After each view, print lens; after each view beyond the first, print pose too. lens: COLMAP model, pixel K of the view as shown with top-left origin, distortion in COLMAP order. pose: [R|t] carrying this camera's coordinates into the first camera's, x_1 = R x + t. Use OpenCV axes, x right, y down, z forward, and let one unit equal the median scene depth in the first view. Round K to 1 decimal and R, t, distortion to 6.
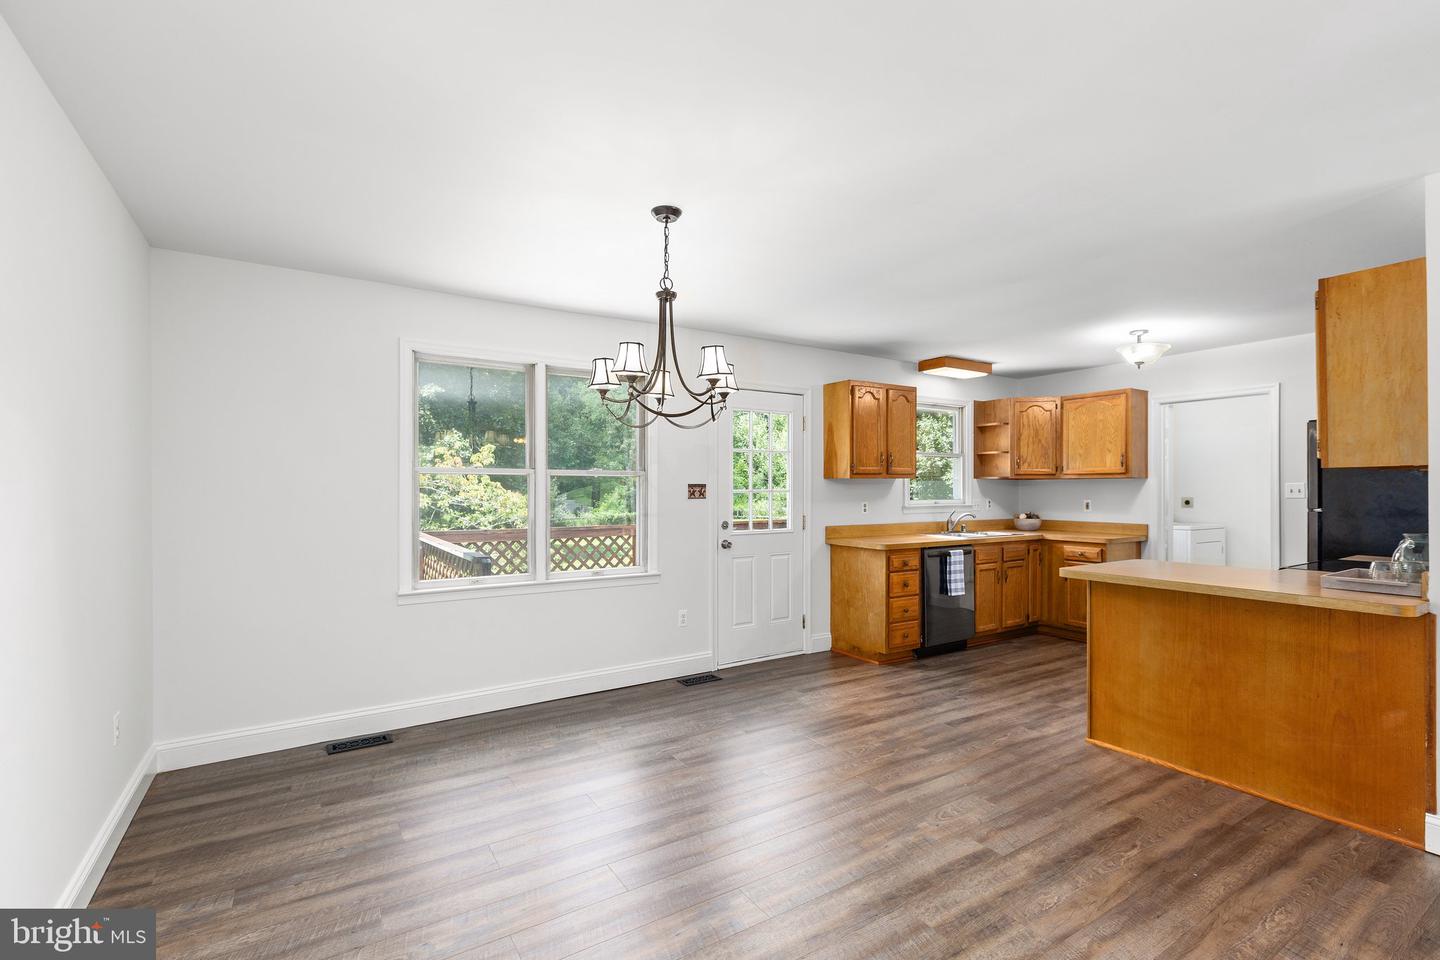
lens RADIAL K [[651.8, 0, 728.1], [0, 651.8, 488.4], [0, 0, 1]] dist [0.000620, -0.000931]
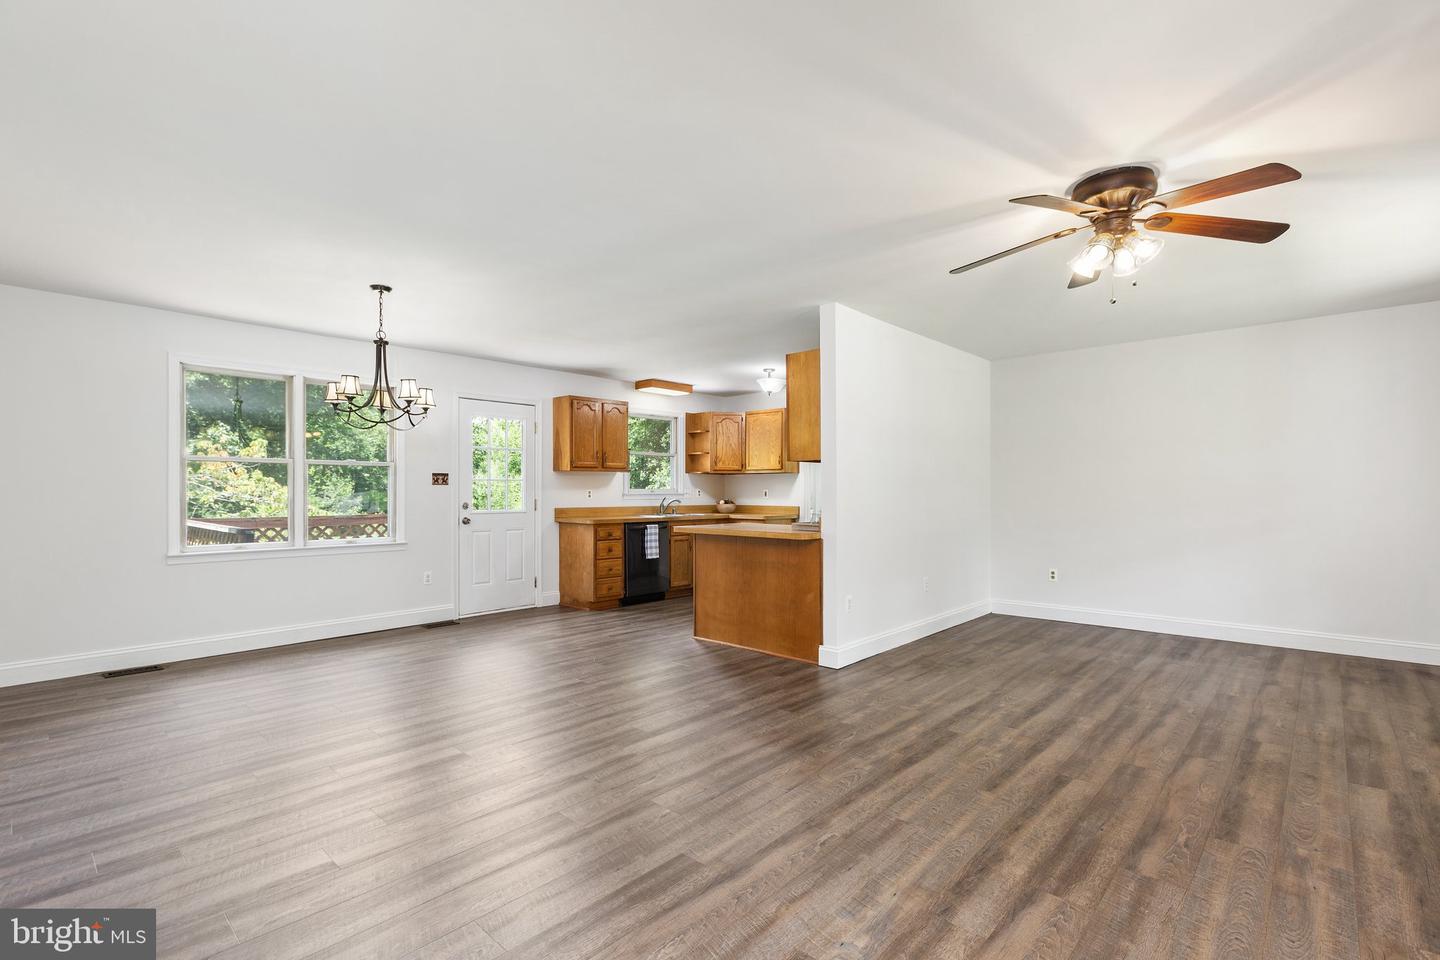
lens RADIAL K [[651.8, 0, 720.1], [0, 651.8, 493.1], [0, 0, 1]] dist [0.000620, -0.000931]
pose [[0.967465, 0.000298, 0.253006, 0.143867], [-0.001512, 0.999988, 0.004607, 0.022909], [-0.253002, -0.004839, 0.967454, -0.336658]]
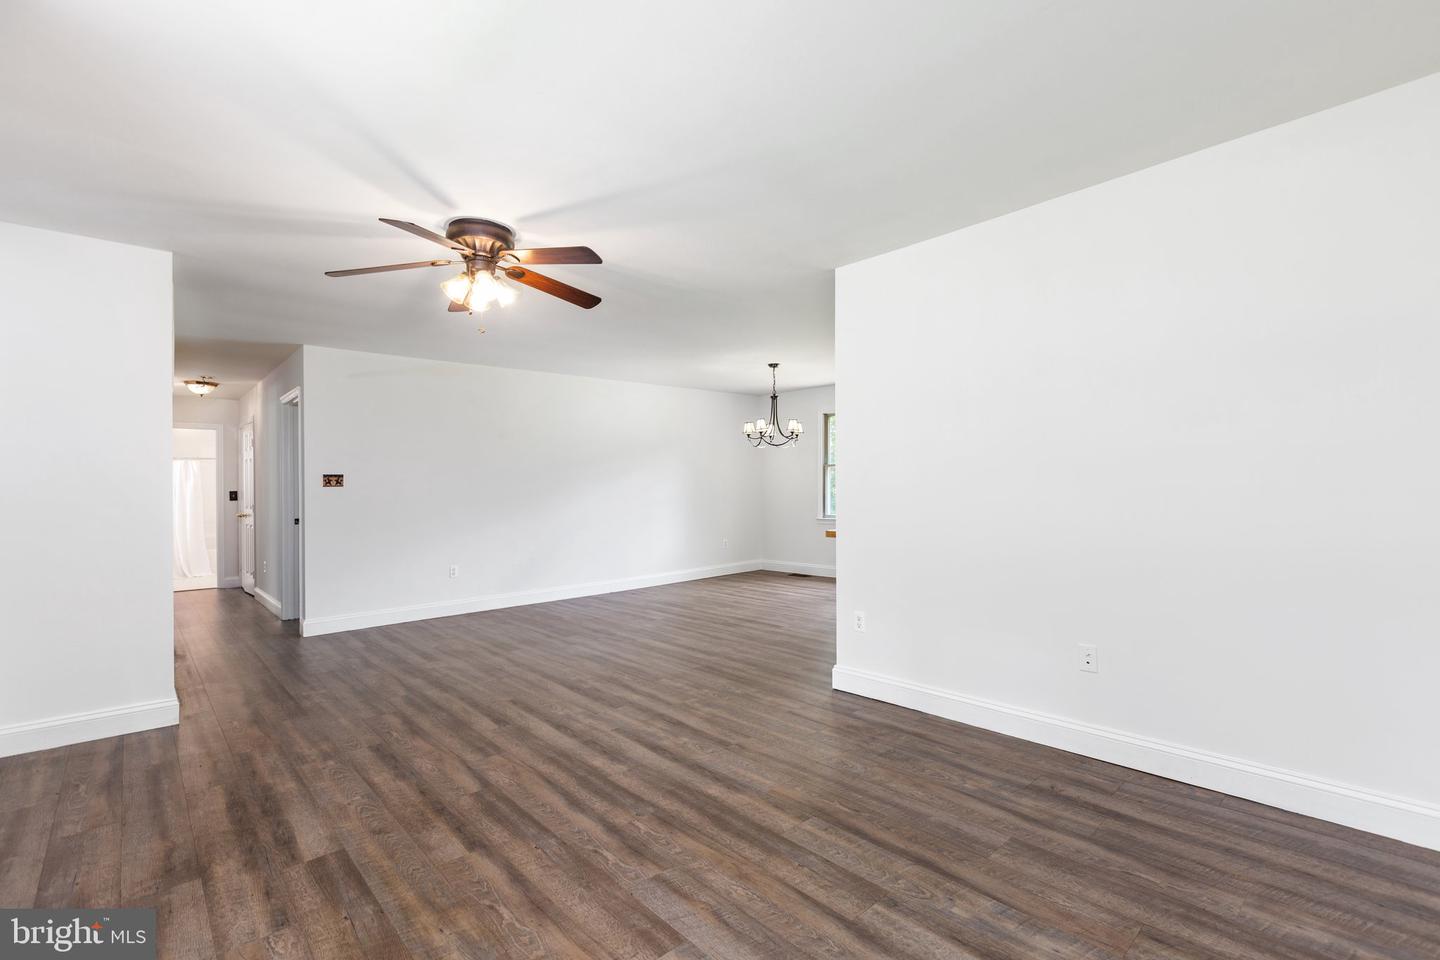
lens RADIAL K [[651.8, 0, 745.2], [0, 651.8, 468.4], [0, 0, 1]] dist [0.000620, -0.000931]
pose [[0.194640, -0.029379, -0.980435, 1.205295], [0.017870, 0.999492, -0.026403, 0.023986], [0.980712, -0.012382, 0.195066, 0.199839]]
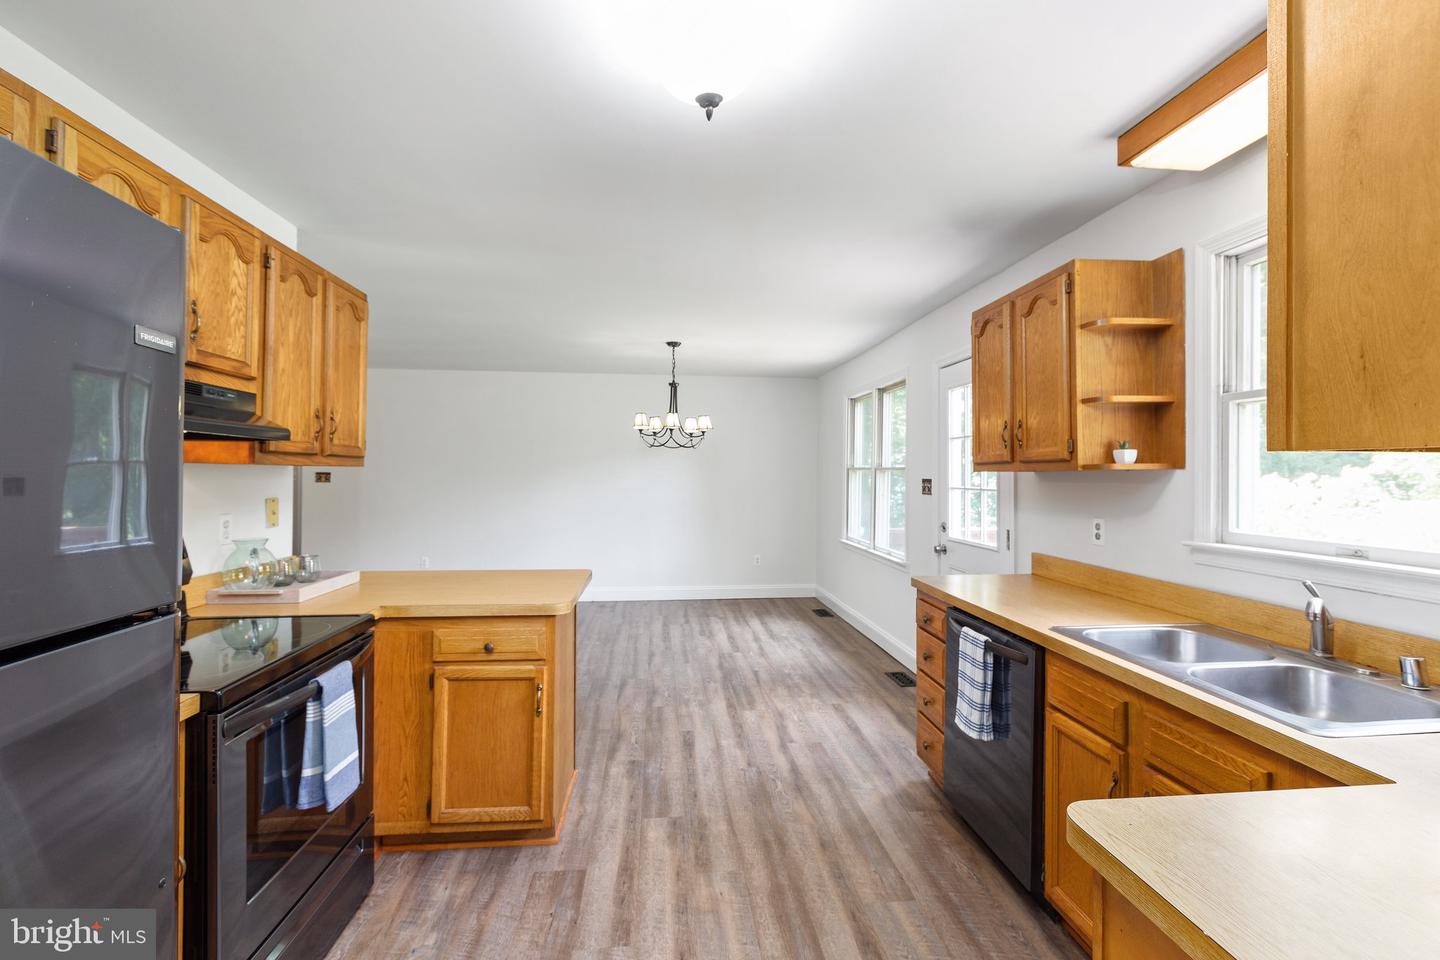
lens RADIAL K [[651.8, 0, 717.9], [0, 651.8, 474.7], [0, 0, 1]] dist [0.000620, -0.000931]
pose [[-0.466385, 0.001907, -0.884580, 0.825560], [-0.006765, 0.999961, 0.005722, -0.013865], [0.884556, 0.008653, -0.466354, 1.052123]]
